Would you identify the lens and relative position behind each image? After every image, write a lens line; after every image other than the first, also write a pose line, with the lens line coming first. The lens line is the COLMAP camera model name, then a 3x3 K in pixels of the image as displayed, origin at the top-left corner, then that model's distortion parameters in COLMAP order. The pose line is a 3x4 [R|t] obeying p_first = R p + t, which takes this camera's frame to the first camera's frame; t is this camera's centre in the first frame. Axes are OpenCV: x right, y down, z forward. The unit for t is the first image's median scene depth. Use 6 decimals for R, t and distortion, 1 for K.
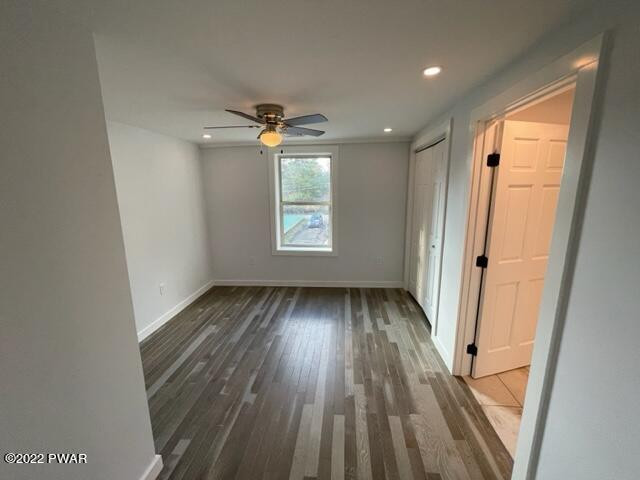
lens RADIAL K [[259.7, 0, 321.5], [0, 259.7, 236.8], [0, 0, 1]] dist [0.000807, 0.000131]
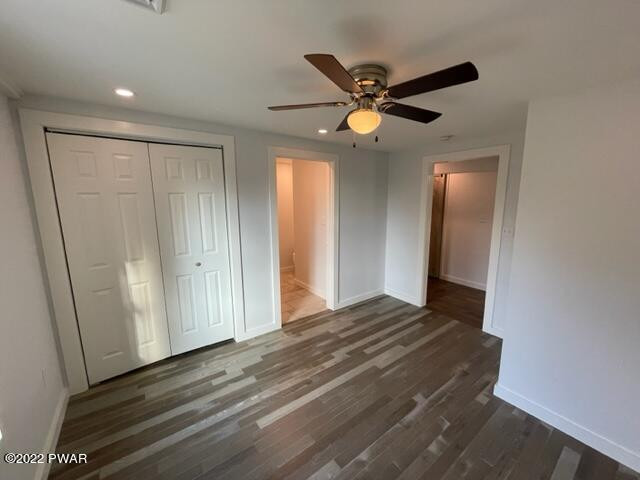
lens RADIAL K [[259.7, 0, 321.3], [0, 259.7, 241.4], [0, 0, 1]] dist [0.000807, 0.000131]
pose [[-0.671451, -0.120346, 0.731211, -0.617121], [0.143655, 0.946869, 0.287754, -0.290698], [-0.726992, 0.298255, -0.618488, 1.552014]]
